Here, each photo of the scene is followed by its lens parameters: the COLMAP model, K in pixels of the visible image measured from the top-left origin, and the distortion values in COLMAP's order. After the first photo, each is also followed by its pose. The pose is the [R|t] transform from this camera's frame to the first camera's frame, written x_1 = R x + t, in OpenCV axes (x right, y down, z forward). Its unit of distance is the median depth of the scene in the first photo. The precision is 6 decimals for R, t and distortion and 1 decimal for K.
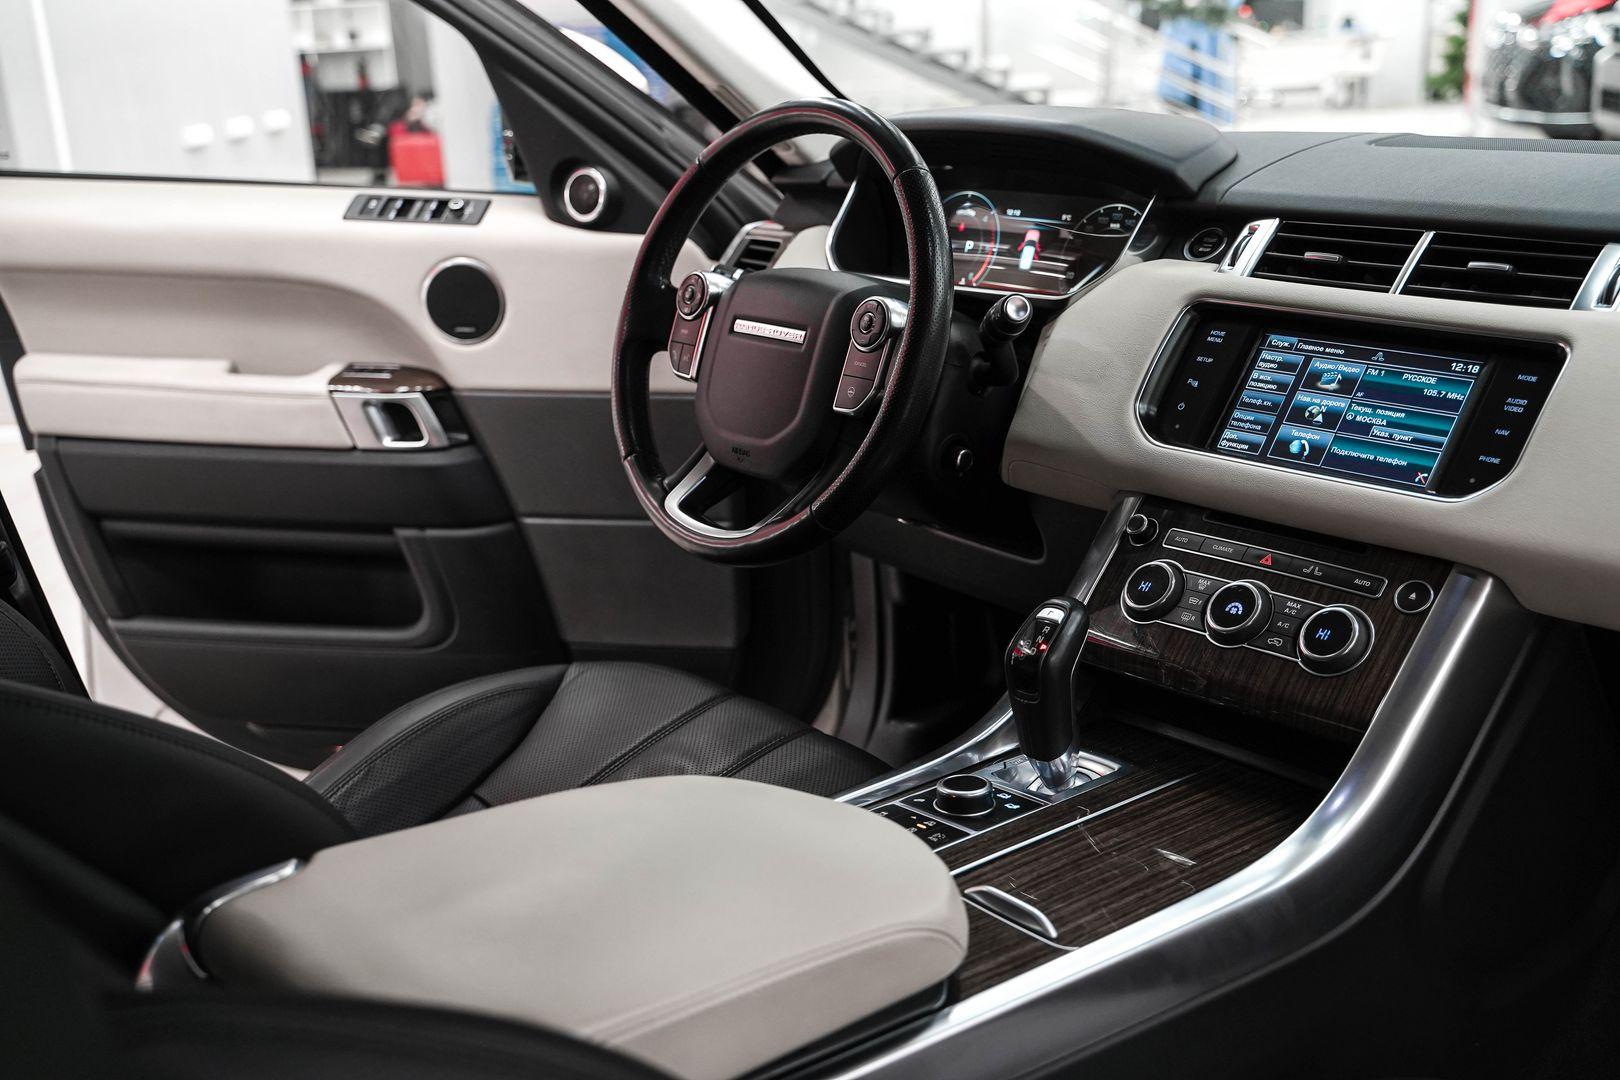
lens RADIAL K [[1766.4, 0, 810.0], [0, 1766.4, 540.0], [0, 0, 1]] dist [-0.037365, 0.164531]
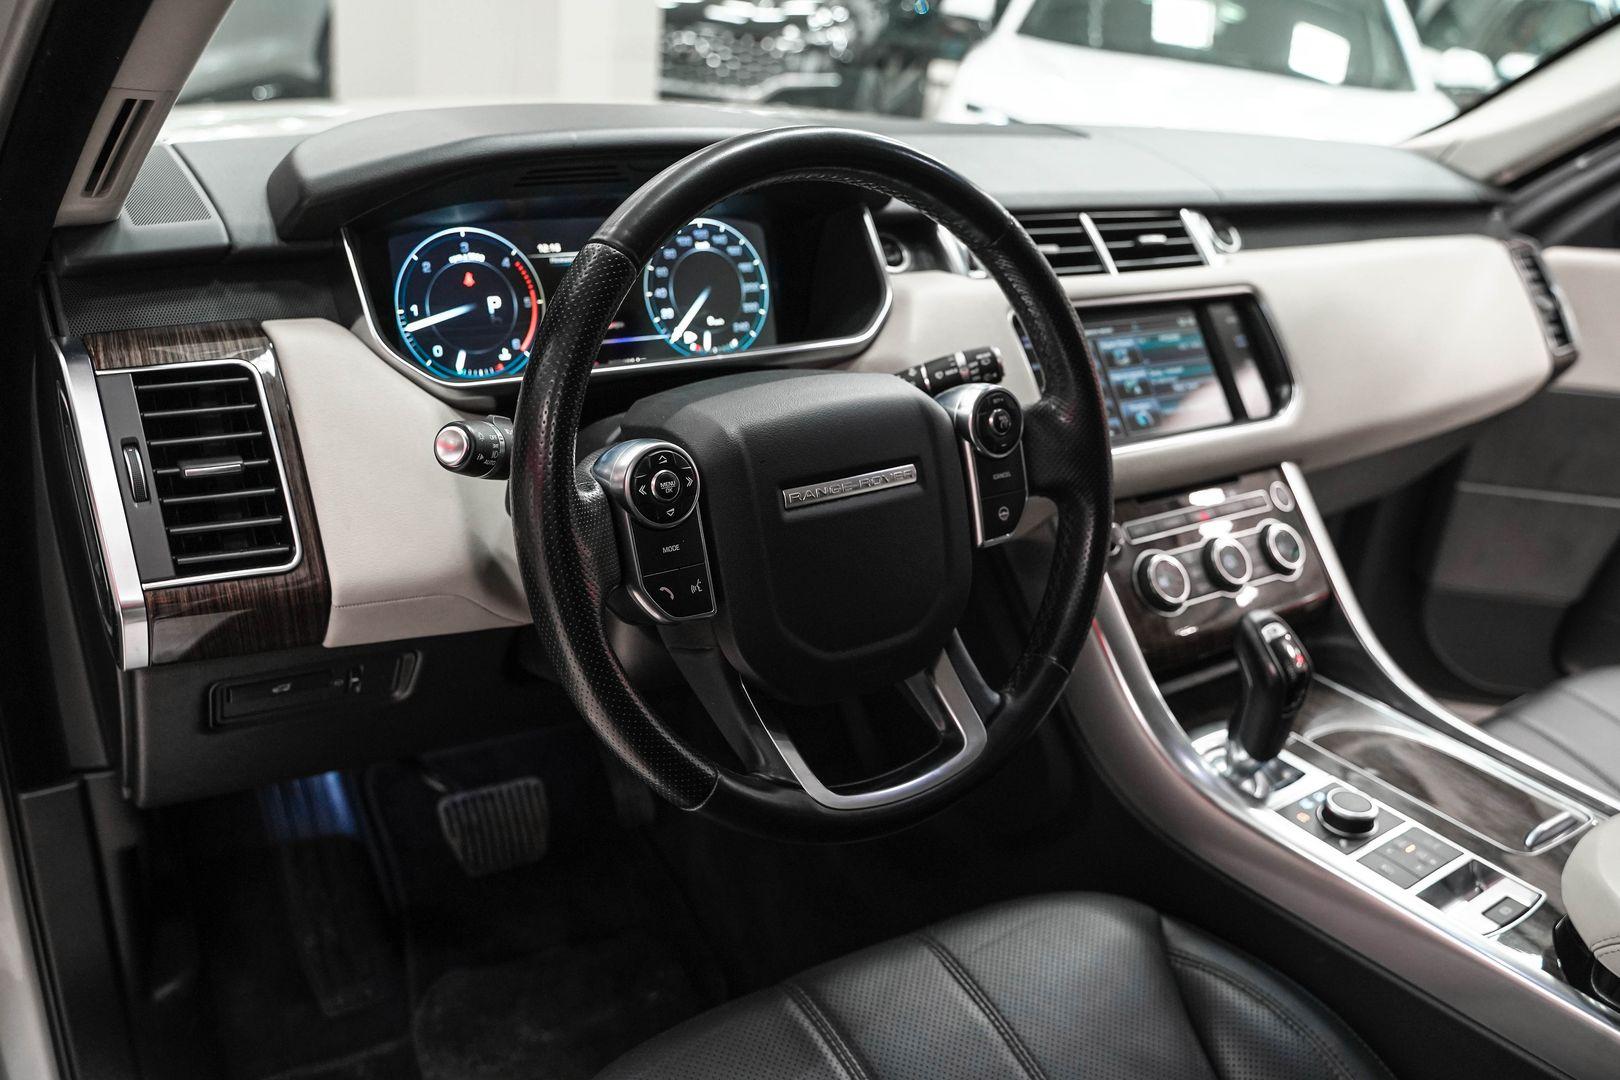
lens RADIAL K [[1339.6, 0, 810.0], [0, 1339.6, 540.0], [0, 0, 1]] dist [-0.111540, 0.071360]
pose [[0.098941, -0.358931, 0.928105, -0.509651], [0.200174, 0.920795, 0.334764, -0.276666], [-0.974752, 0.152660, 0.162953, 0.954571]]
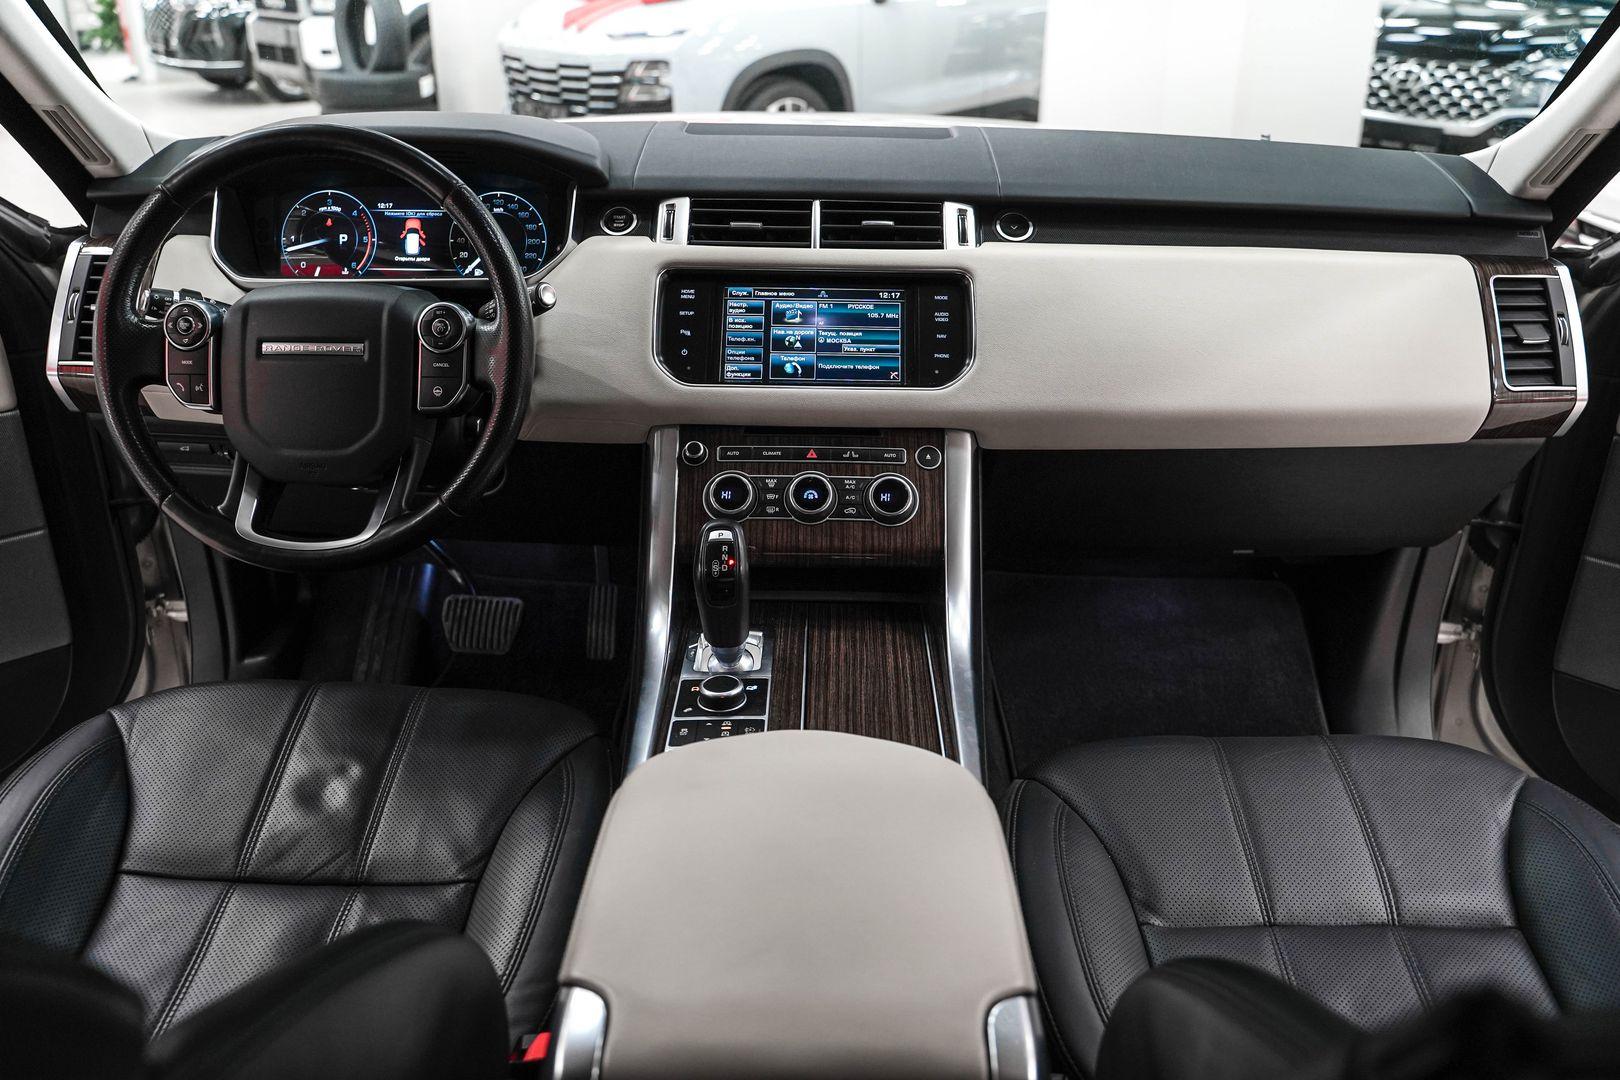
lens RADIAL K [[1296.1, 0, 810.0], [0, 1296.1, 540.0], [0, 0, 1]] dist [-0.124395, 0.092351]
pose [[0.657372, -0.275215, 0.701512, -0.399367], [0.179552, 0.961316, 0.208886, -0.115909], [-0.731863, -0.011358, 0.681358, 0.269400]]
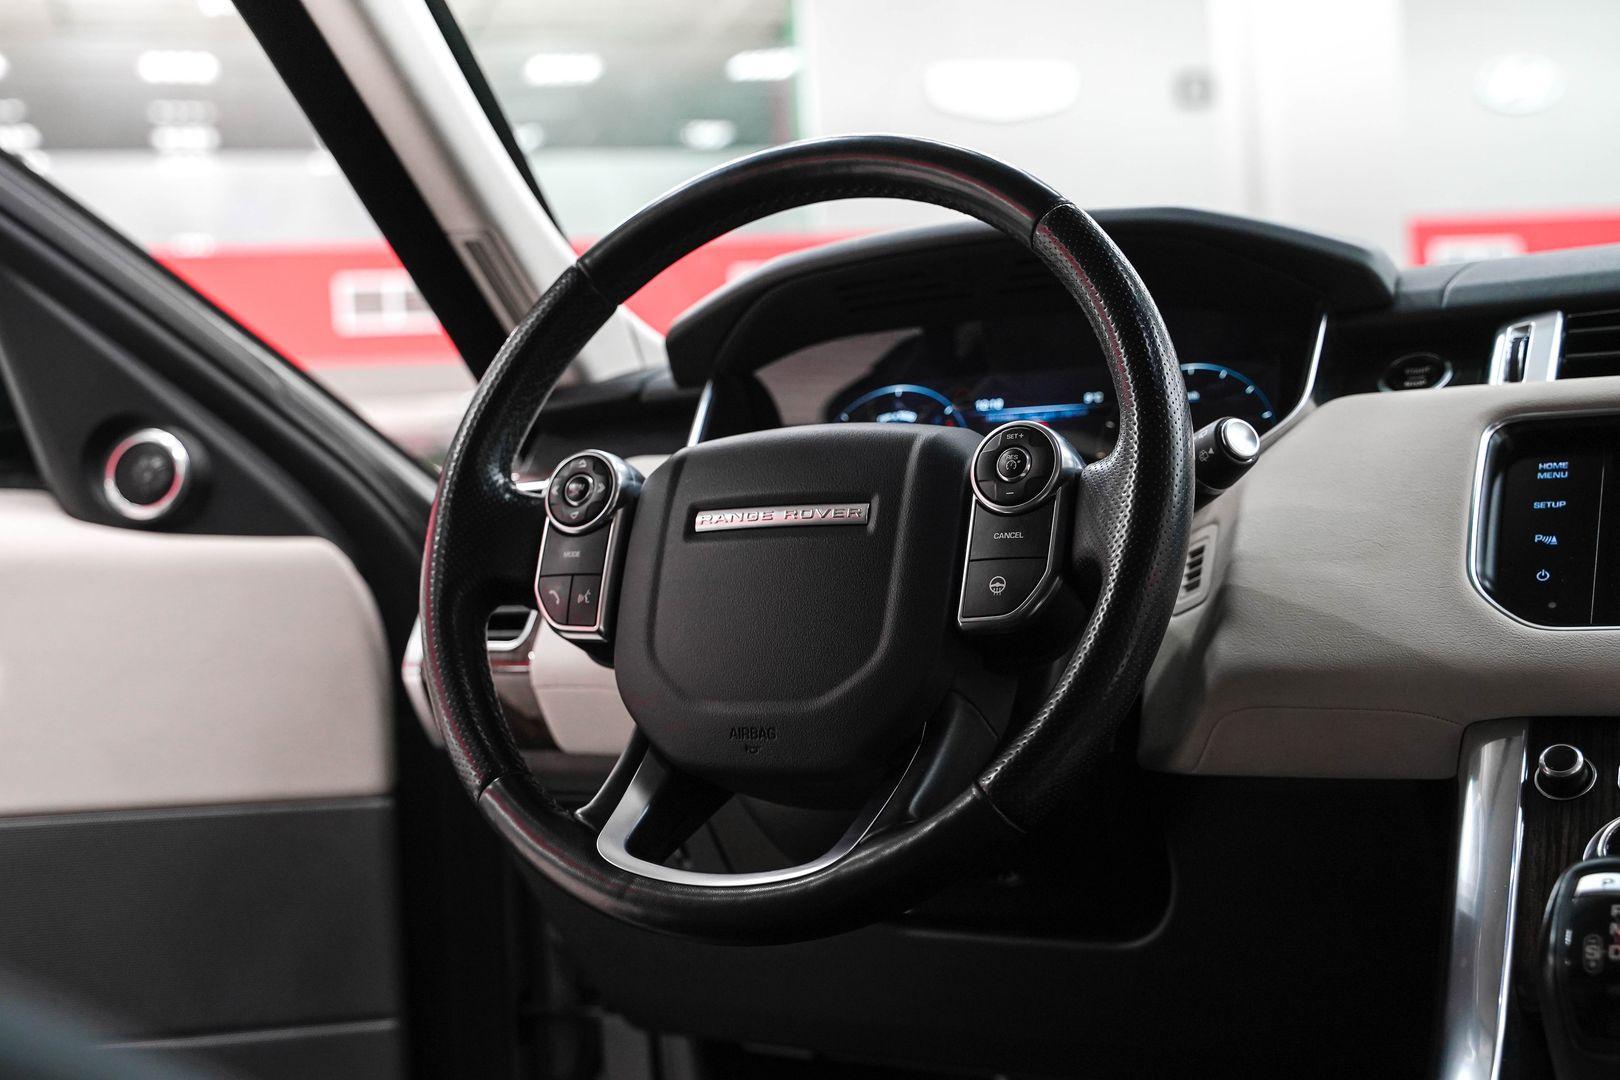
lens RADIAL K [[2134.7, 0, 810.0], [0, 2134.7, 540.0], [0, 0, 1]] dist [0.040276, 0.041320]
pose [[0.930031, -0.012496, 0.367267, -0.267265], [0.121502, 0.953669, -0.275231, 0.076881], [-0.346812, 0.300597, 0.888461, 0.407445]]
